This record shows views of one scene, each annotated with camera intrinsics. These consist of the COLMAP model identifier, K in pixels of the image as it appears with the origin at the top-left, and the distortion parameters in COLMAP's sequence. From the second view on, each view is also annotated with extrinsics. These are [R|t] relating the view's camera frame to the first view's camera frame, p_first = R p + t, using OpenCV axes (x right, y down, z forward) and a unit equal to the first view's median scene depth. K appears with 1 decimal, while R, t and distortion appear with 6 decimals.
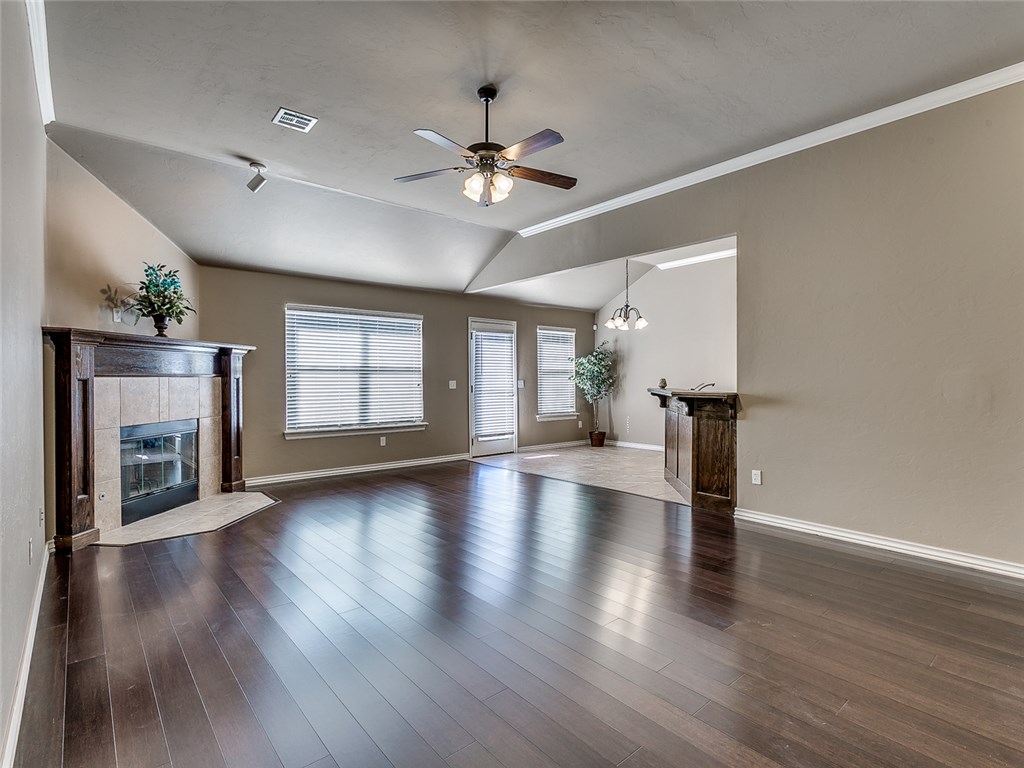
lens RADIAL K [[529.1, 0, 513.0], [0, 529.1, 377.3], [0, 0, 1]] dist [0.001177, 0.000236]
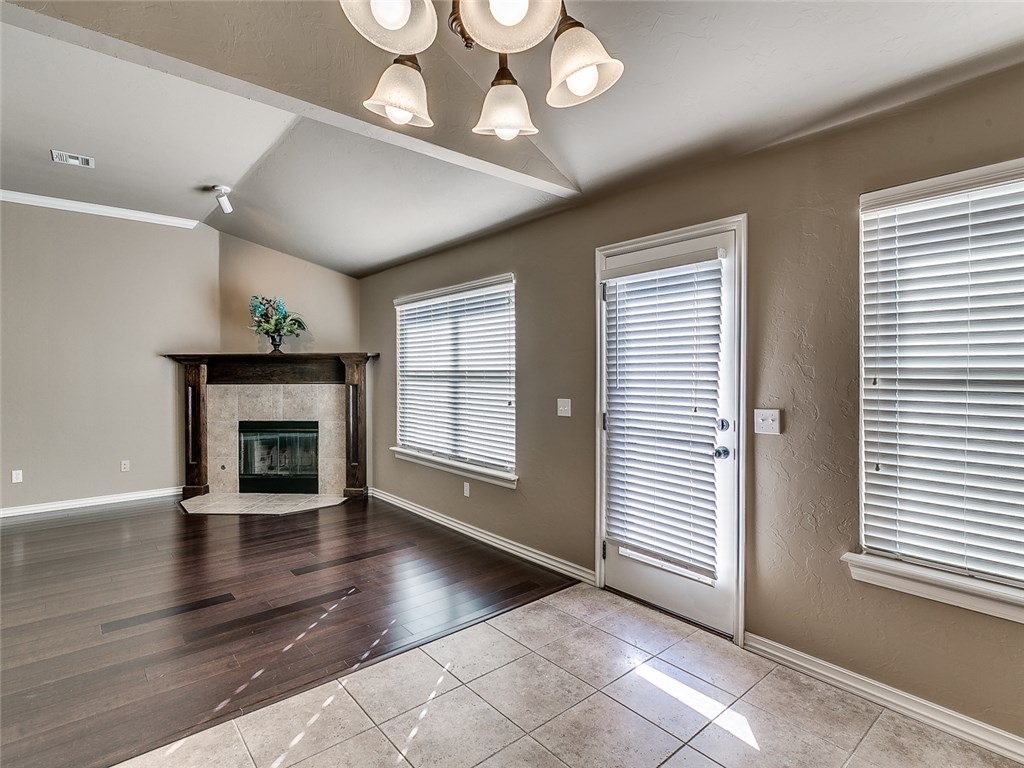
lens RADIAL K [[529.1, 0, 489.4], [0, 529.1, 375.4], [0, 0, 1]] dist [0.001177, 0.000236]
pose [[-0.028854, 0.010206, -0.999532, 0.380291], [0.006671, 0.999928, 0.010018, -0.020524], [0.999561, -0.006379, -0.028920, 1.051397]]
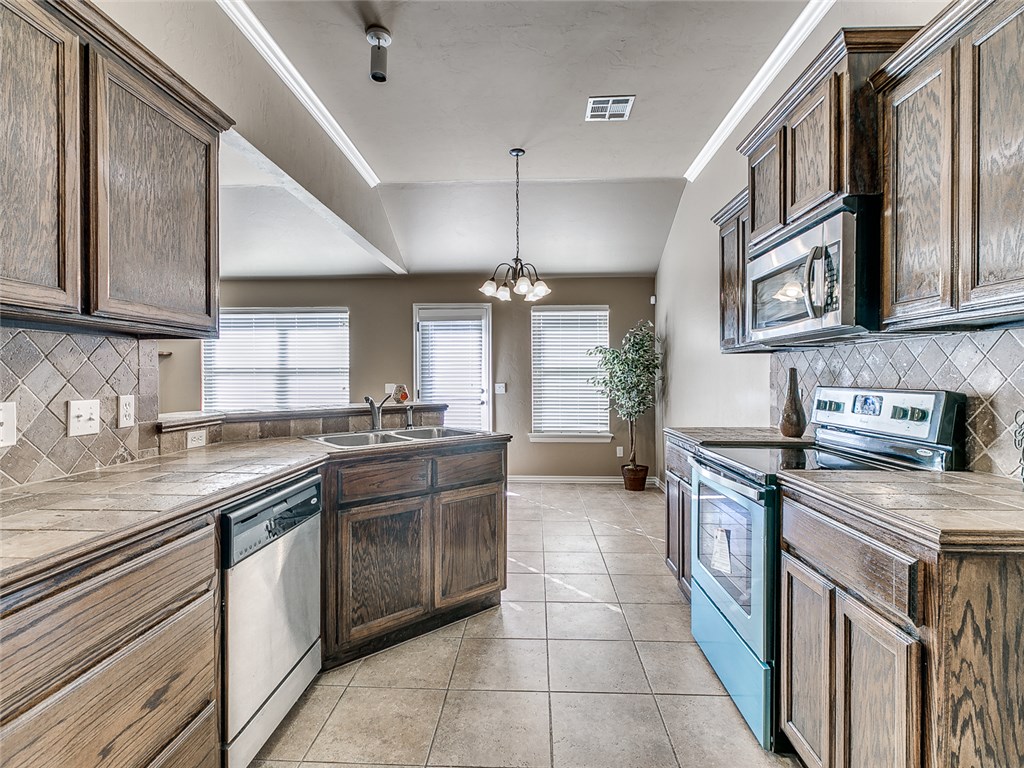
lens RADIAL K [[529.1, 0, 517.3], [0, 529.1, 373.5], [0, 0, 1]] dist [0.001177, 0.000236]
pose [[0.734241, -0.004266, -0.678875, 0.643422], [0.002085, 0.999990, -0.004029, -0.005960], [0.678885, 0.001543, 0.734243, 0.594657]]
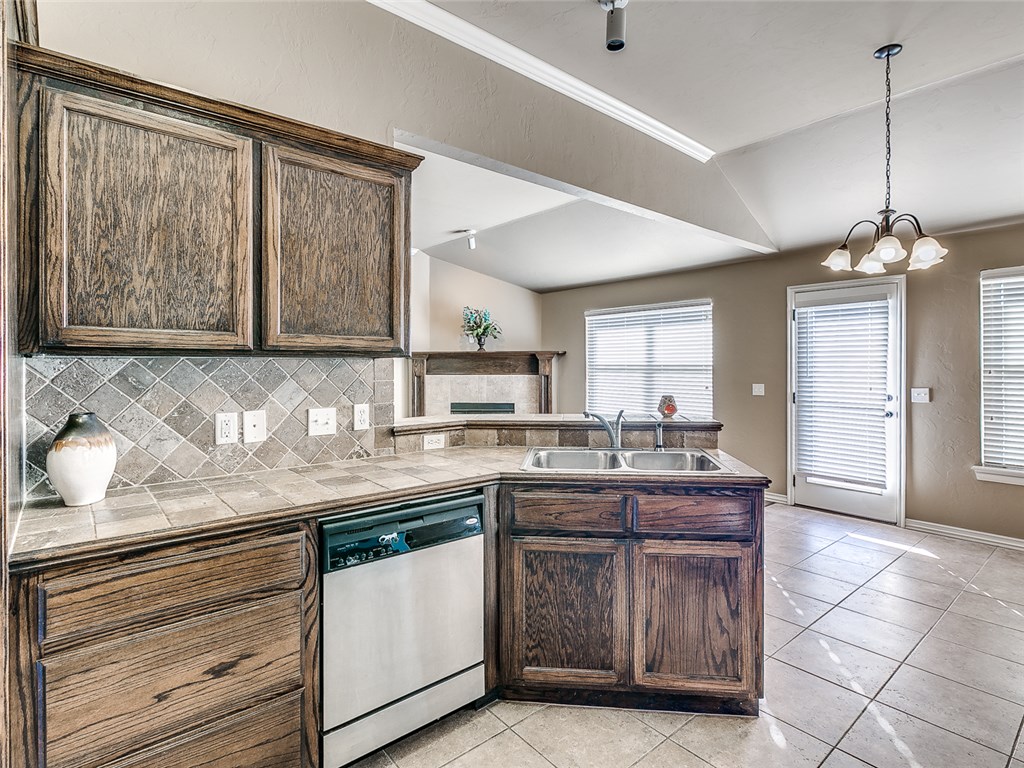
lens RADIAL K [[529.1, 0, 502.2], [0, 529.1, 364.2], [0, 0, 1]] dist [0.001177, 0.000236]
pose [[-0.020683, -0.000984, -0.999786, 0.647306], [0.001926, 0.999998, -0.001024, -0.021211], [0.999784, -0.001946, -0.020681, 0.752646]]
